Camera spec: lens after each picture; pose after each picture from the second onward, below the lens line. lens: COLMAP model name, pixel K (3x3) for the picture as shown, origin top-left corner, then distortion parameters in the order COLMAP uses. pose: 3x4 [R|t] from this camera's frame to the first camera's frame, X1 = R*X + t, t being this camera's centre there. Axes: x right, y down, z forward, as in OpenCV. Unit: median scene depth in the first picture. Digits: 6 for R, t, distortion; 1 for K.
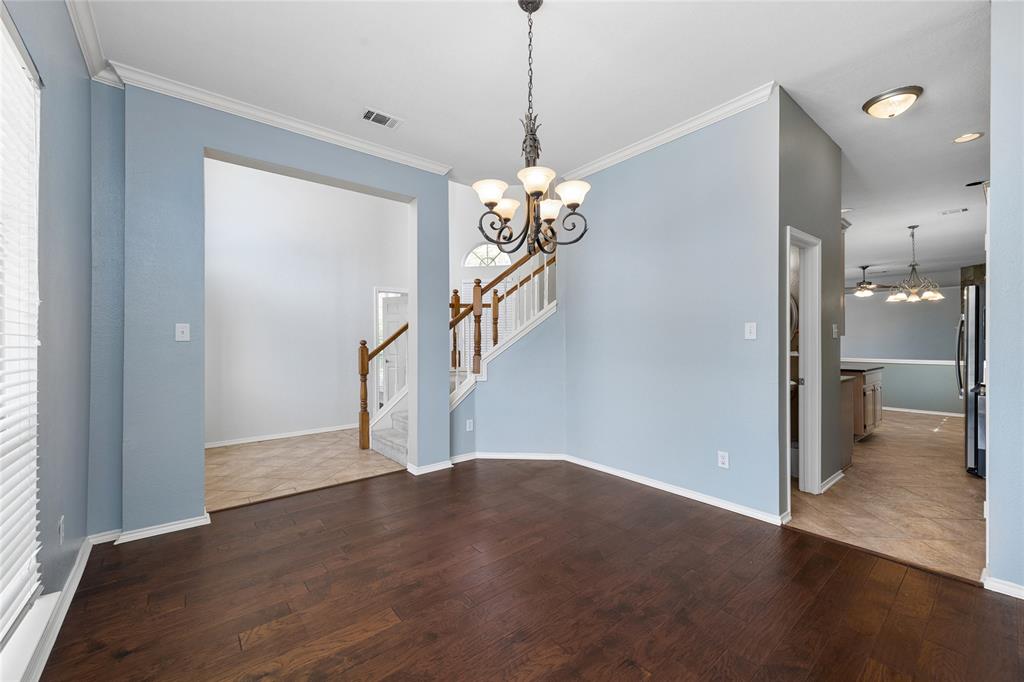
lens RADIAL K [[396.9, 0, 513.7], [0, 396.9, 343.8], [0, 0, 1]] dist [0.008204, -0.000111]
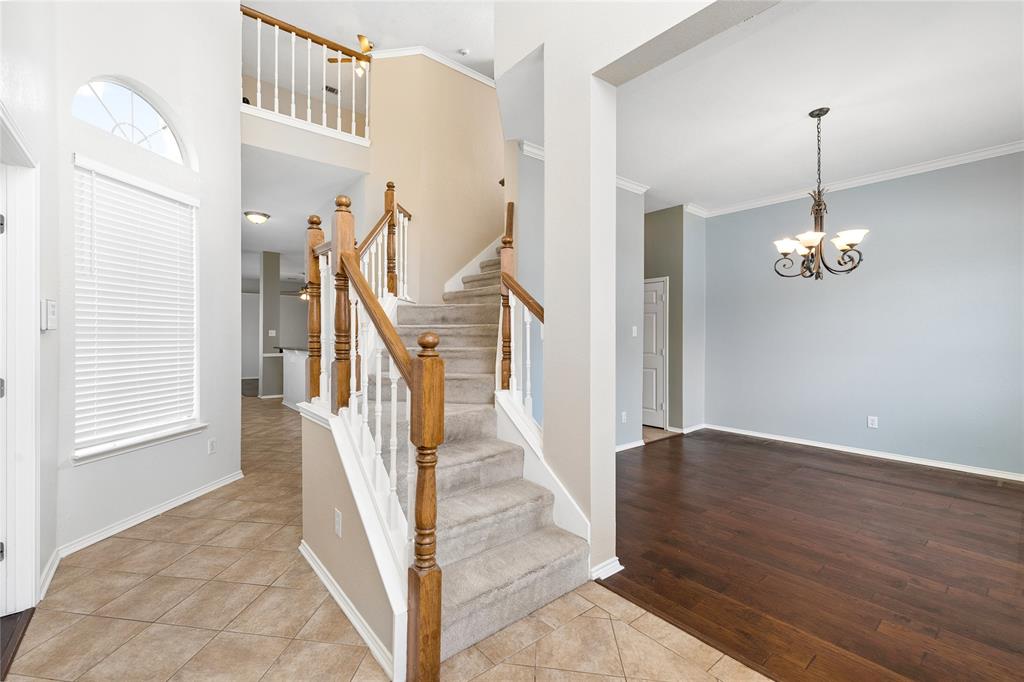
lens RADIAL K [[427.2, 0, 465.0], [0, 427.2, 336.4], [0, 0, 1]] dist [0.000905, -0.000120]
pose [[0.059352, 0.005066, 0.998224, -1.093512], [0.002031, 0.999984, -0.005195, -0.004410], [-0.998235, 0.002336, 0.059340, 1.474844]]
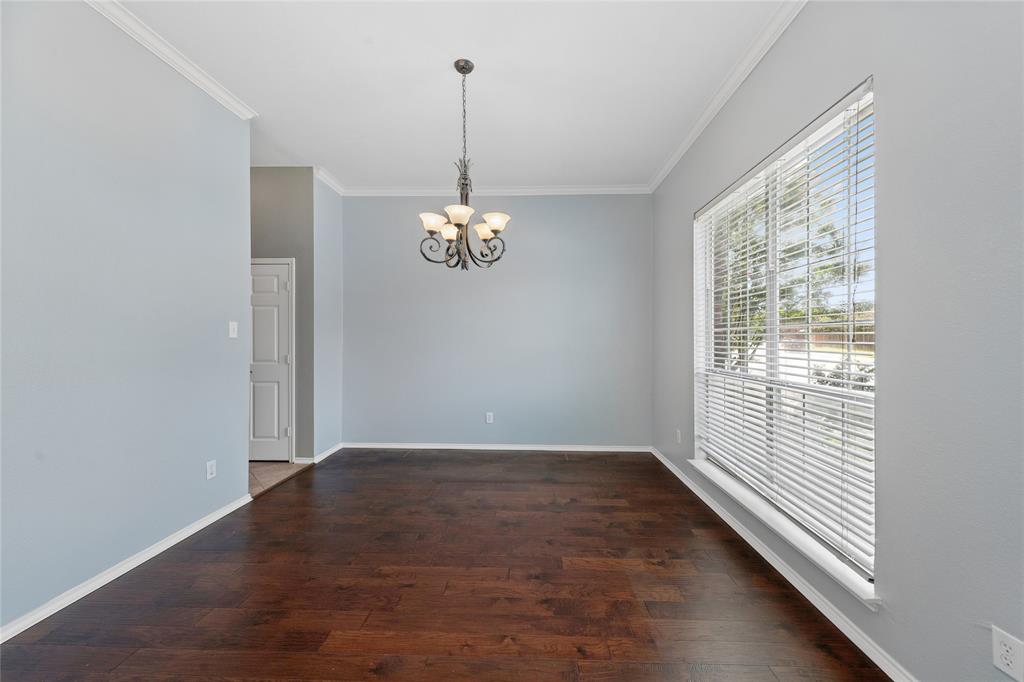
lens RADIAL K [[411.3, 0, 518.1], [0, 411.3, 344.6], [0, 0, 1]] dist [0.016318, -0.006369]
pose [[-0.745581, -0.005581, 0.666391, -0.621345], [0.004317, 0.999903, 0.013205, -0.004879], [-0.666401, 0.012722, -0.745485, 1.217135]]
